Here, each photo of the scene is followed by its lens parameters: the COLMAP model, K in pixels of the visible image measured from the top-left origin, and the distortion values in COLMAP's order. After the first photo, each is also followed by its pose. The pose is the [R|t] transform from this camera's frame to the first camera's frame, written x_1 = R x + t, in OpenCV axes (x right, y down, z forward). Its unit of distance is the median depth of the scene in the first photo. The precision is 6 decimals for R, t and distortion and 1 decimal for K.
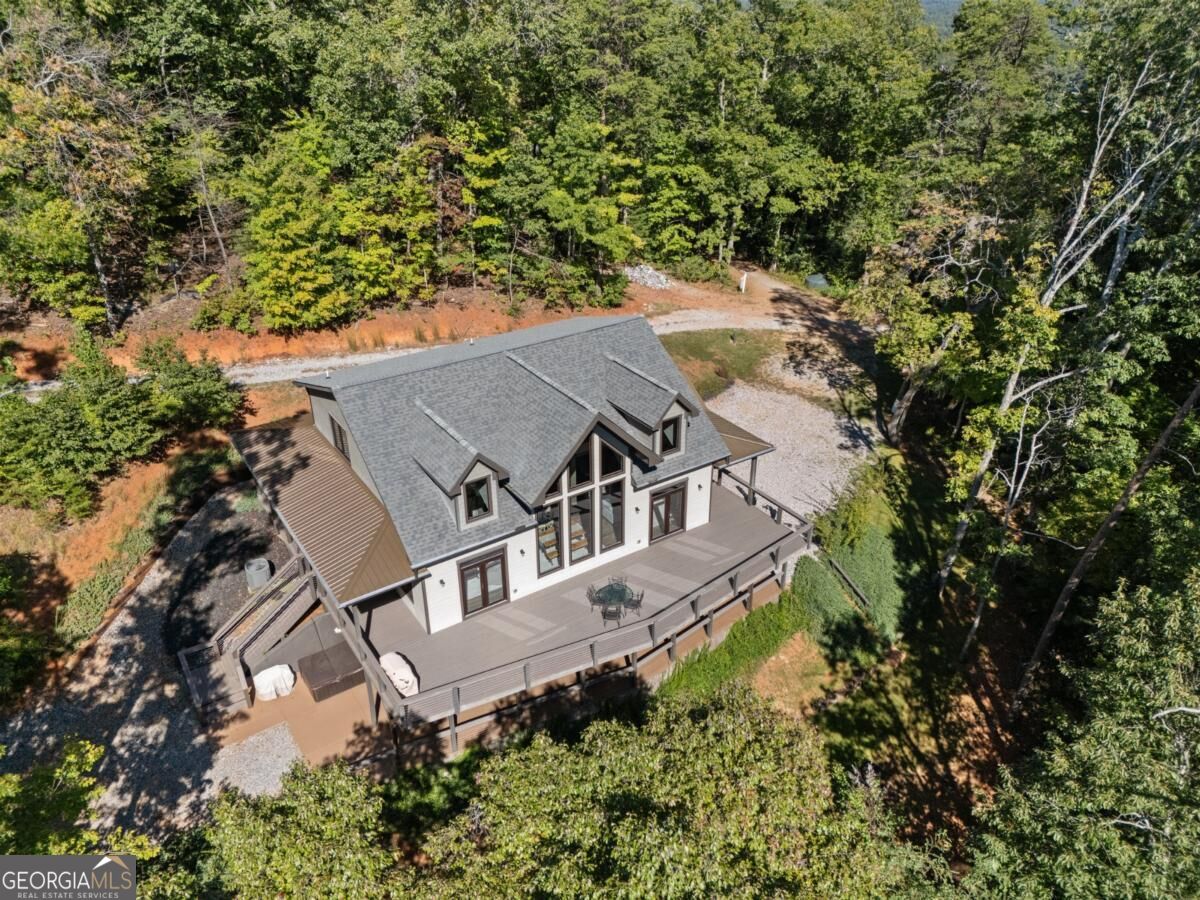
lens RADIAL K [[872.6, 0, 601.1], [0, 872.6, 442.1], [0, 0, 1]] dist [0.085388, -0.078979]
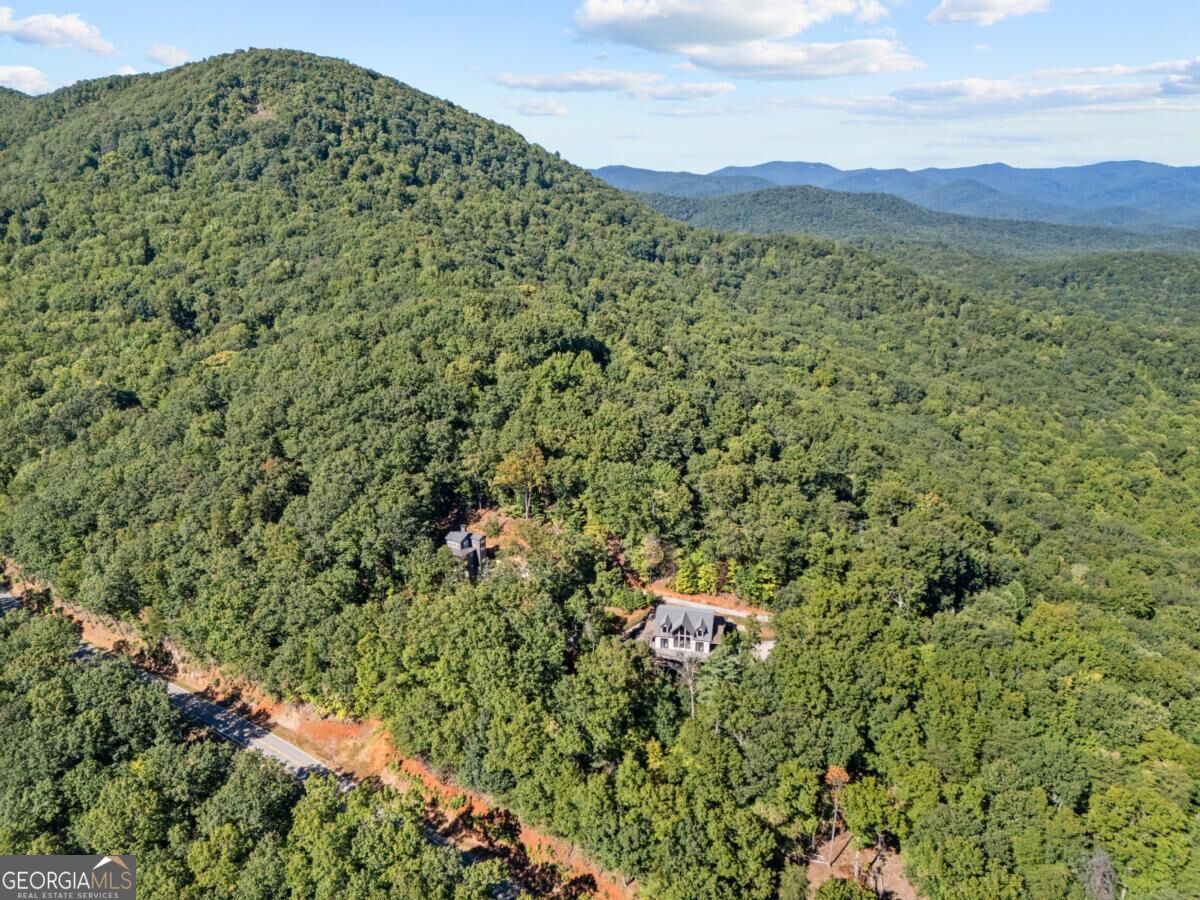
lens RADIAL K [[872.6, 0, 607.5], [0, 872.6, 457.6], [0, 0, 1]] dist [0.085388, -0.078979]
pose [[0.698633, 0.207098, -0.684853, 3.463313], [-0.340677, 0.938008, -0.063880, -0.531583], [0.629168, 0.277942, 0.725876, -4.059228]]
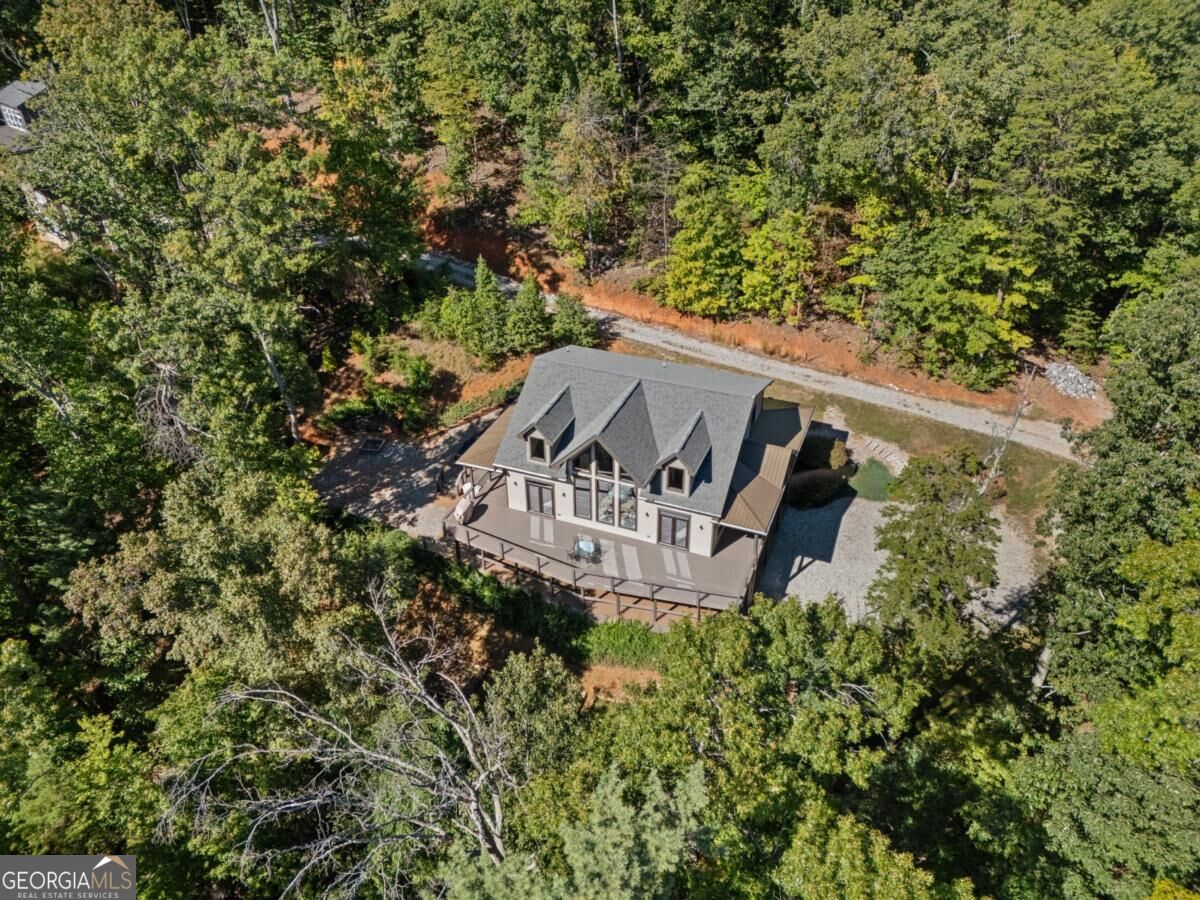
lens RADIAL K [[872.6, 0, 610.9], [0, 872.6, 452.4], [0, 0, 1]] dist [0.085388, -0.078979]
pose [[0.565724, 0.455044, -0.687671, 0.943689], [-0.383893, 0.883403, 0.268747, -0.373516], [0.729782, 0.111956, 0.674450, -0.022818]]
